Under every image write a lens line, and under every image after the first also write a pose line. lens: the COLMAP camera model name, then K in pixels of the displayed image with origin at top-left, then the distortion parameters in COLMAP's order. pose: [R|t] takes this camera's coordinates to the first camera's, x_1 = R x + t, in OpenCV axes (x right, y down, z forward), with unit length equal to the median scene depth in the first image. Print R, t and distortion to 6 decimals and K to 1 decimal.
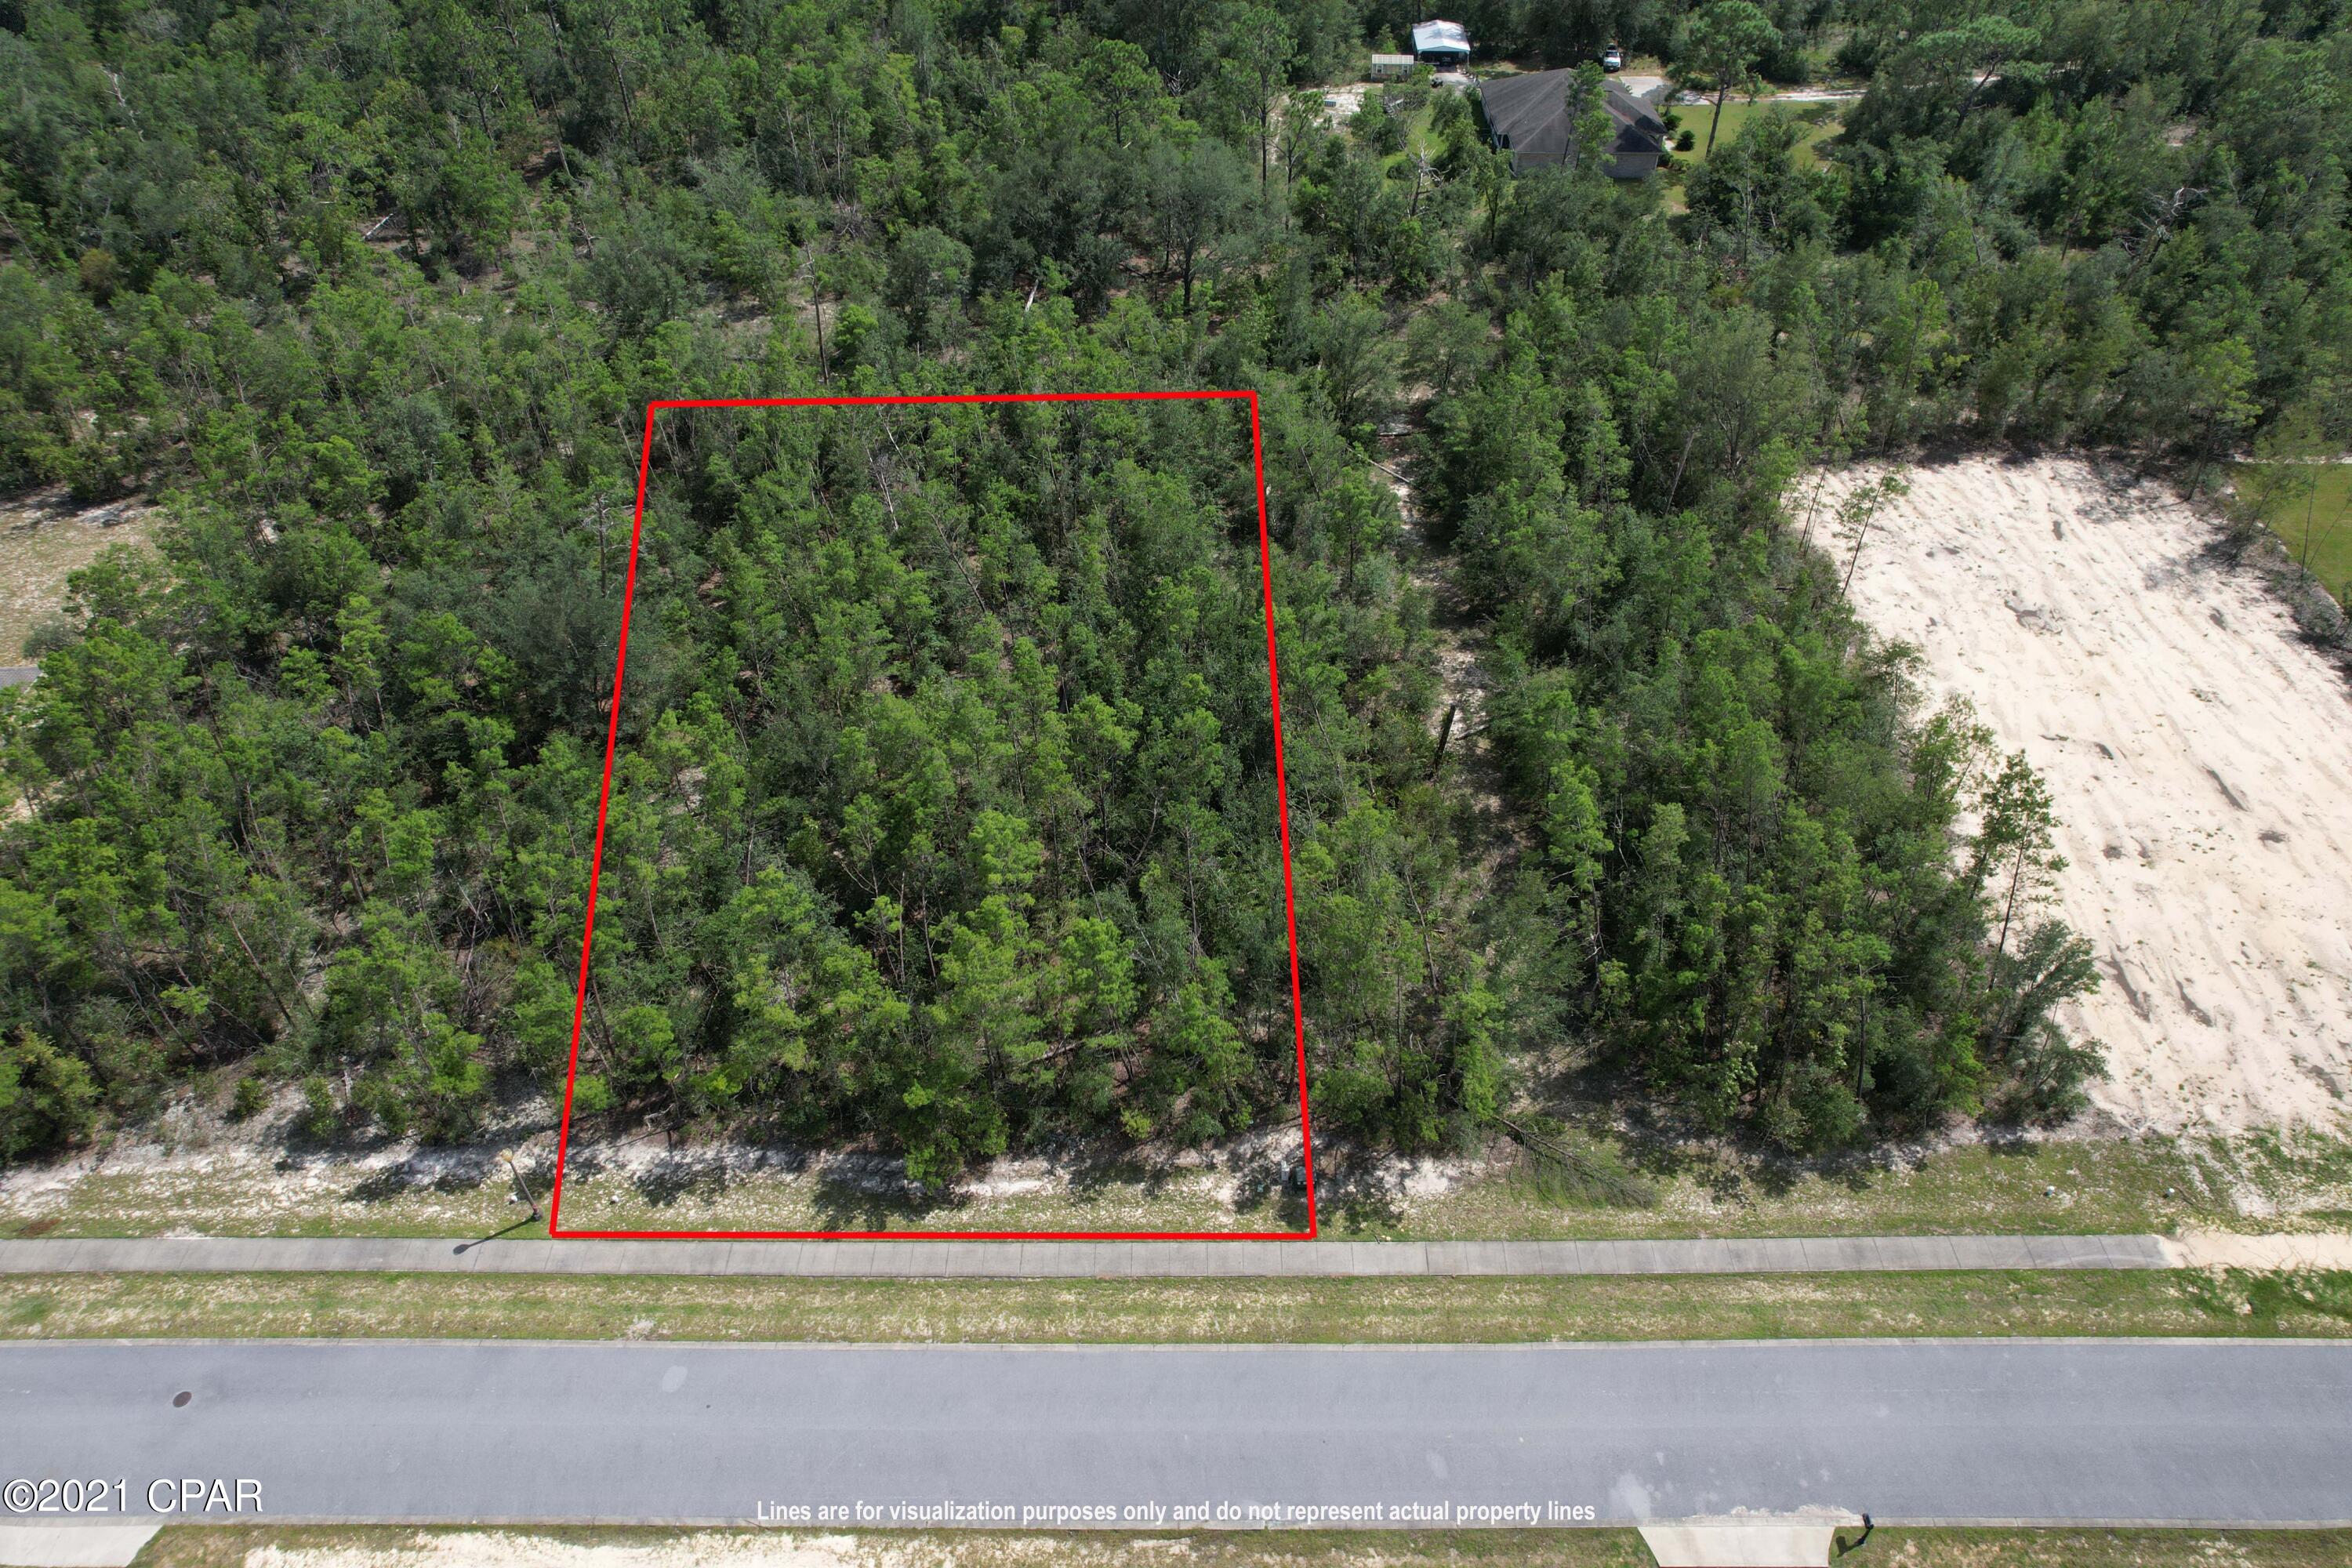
lens RADIAL K [[1510.4, 0, 1162.3], [0, 1510.4, 791.5], [0, 0, 1]] dist [-0.073136, 0.070720]
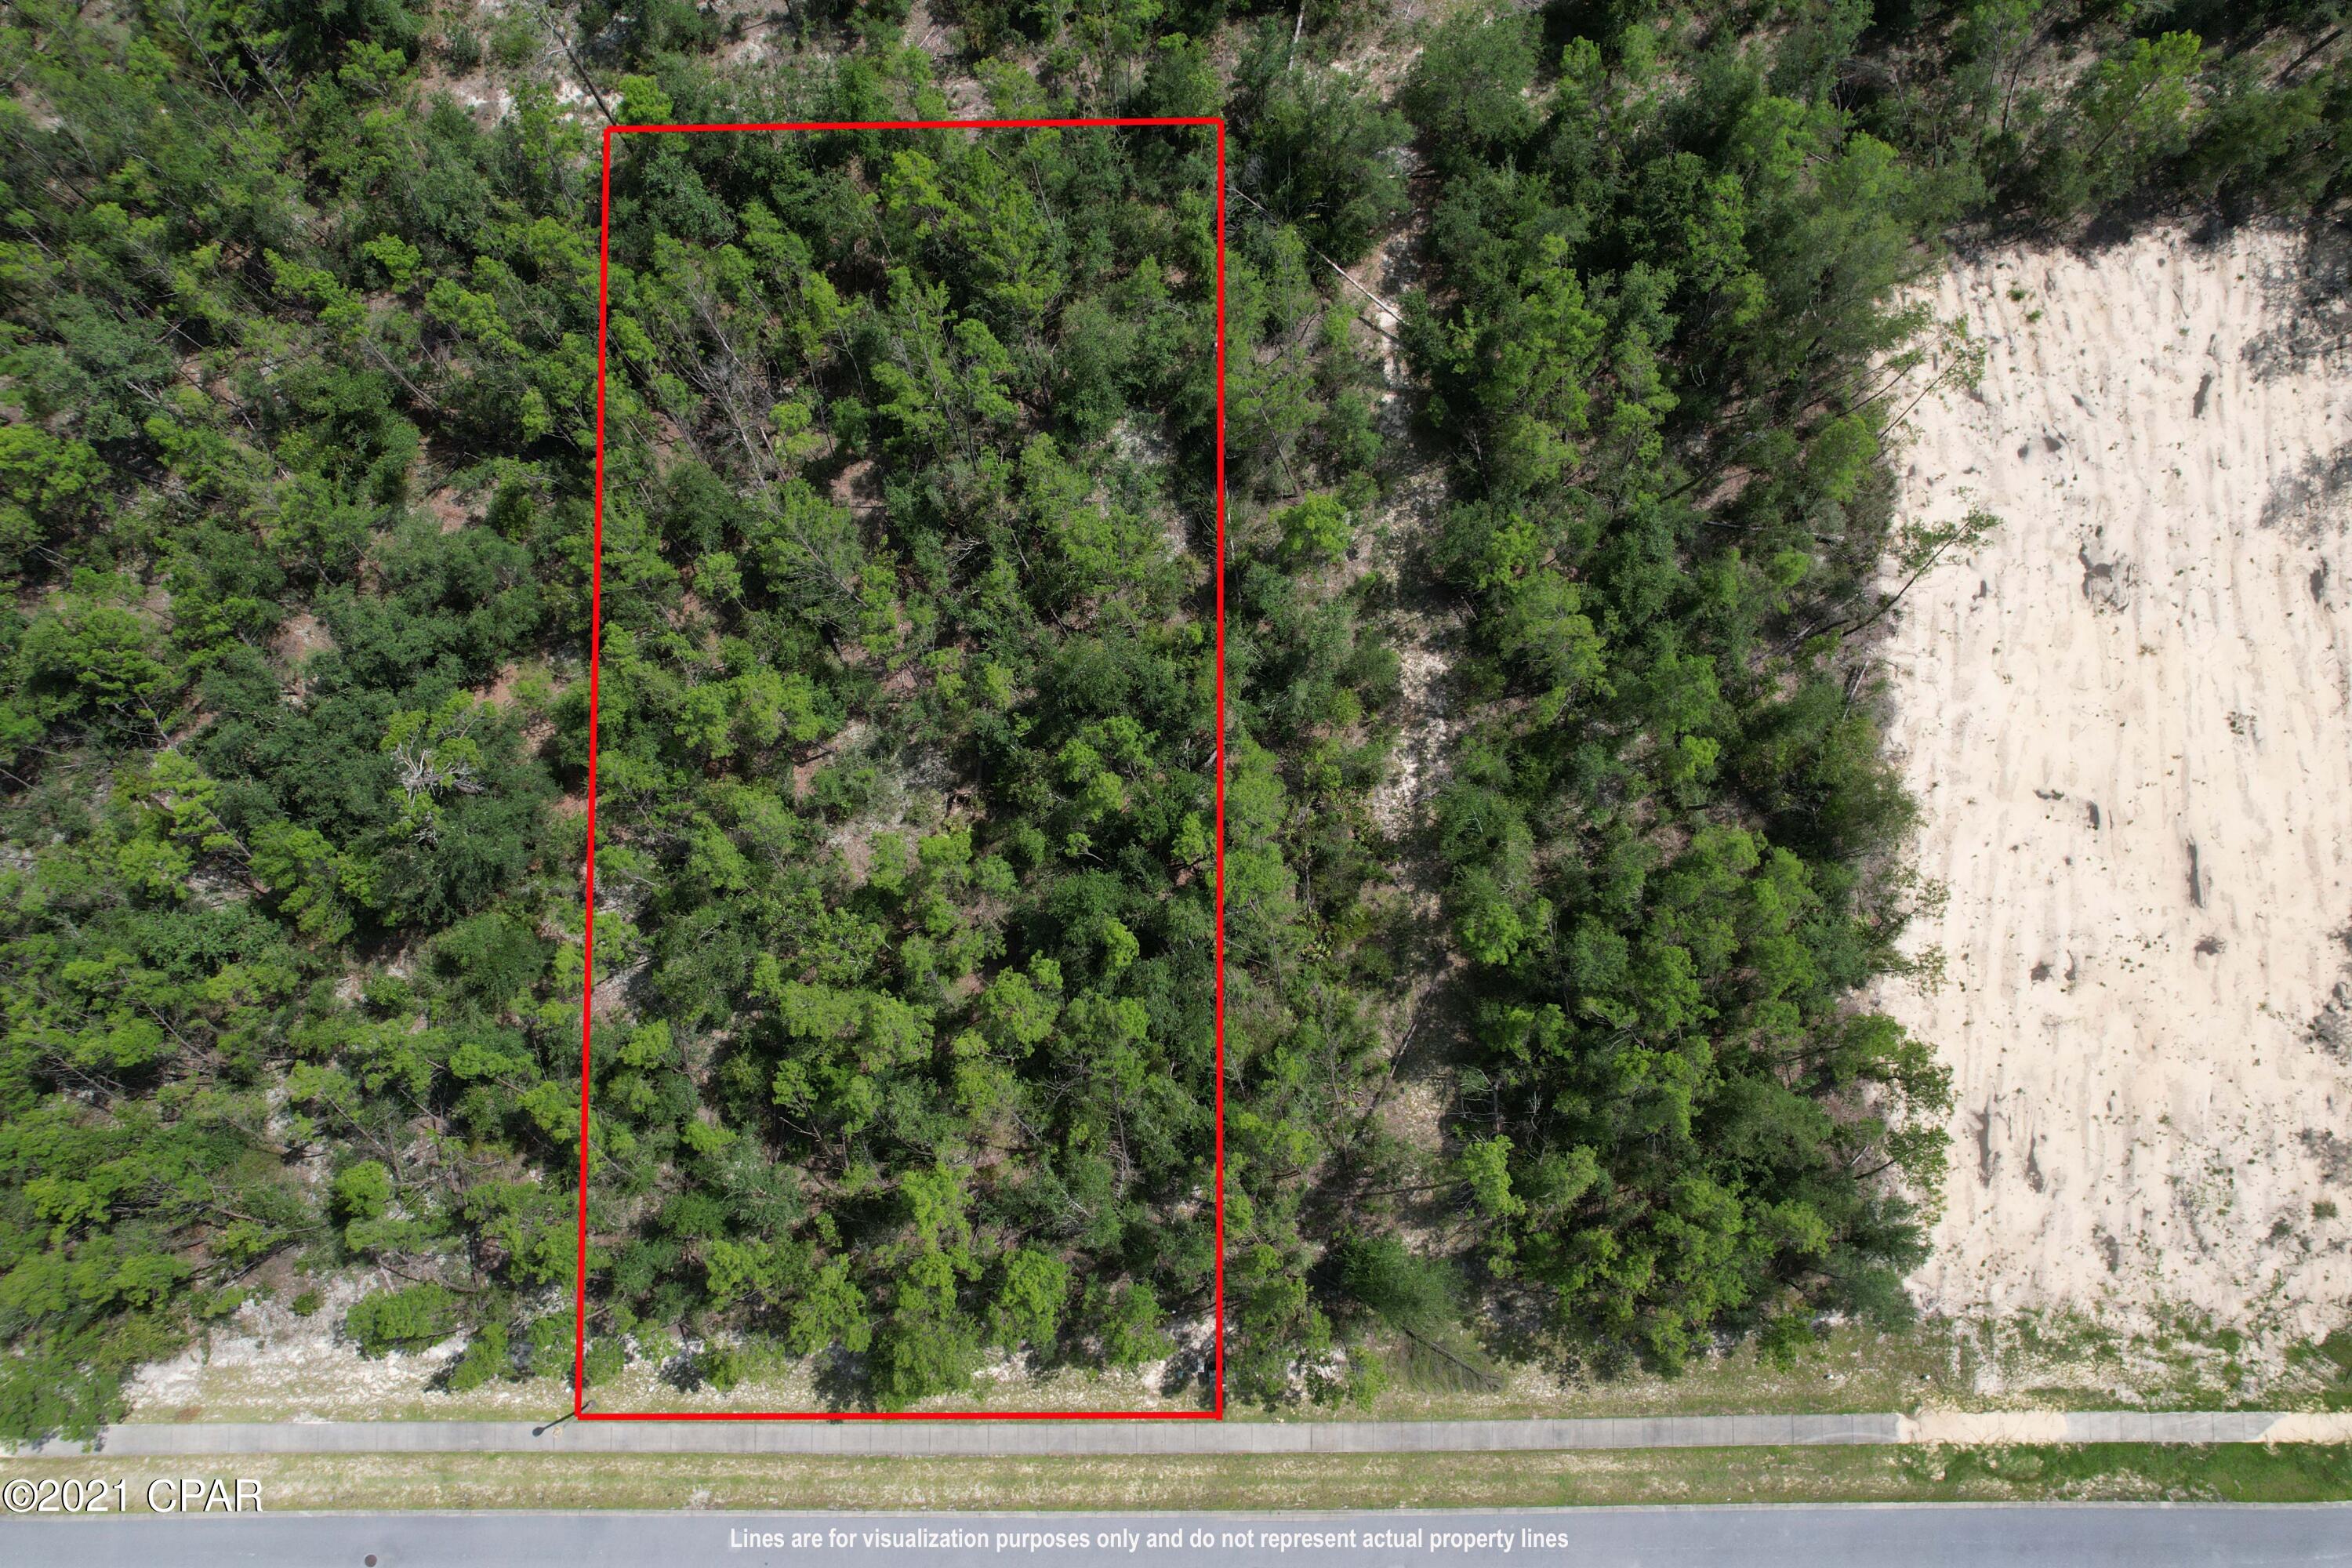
lens RADIAL K [[1510.4, 0, 1162.3], [0, 1510.4, 791.5], [0, 0, 1]] dist [-0.073136, 0.070720]
pose [[0.999798, -0.019990, 0.001884, 0.059037], [0.013352, 0.732015, 0.681158, -0.920293], [-0.014996, -0.680995, 0.732134, 0.444526]]
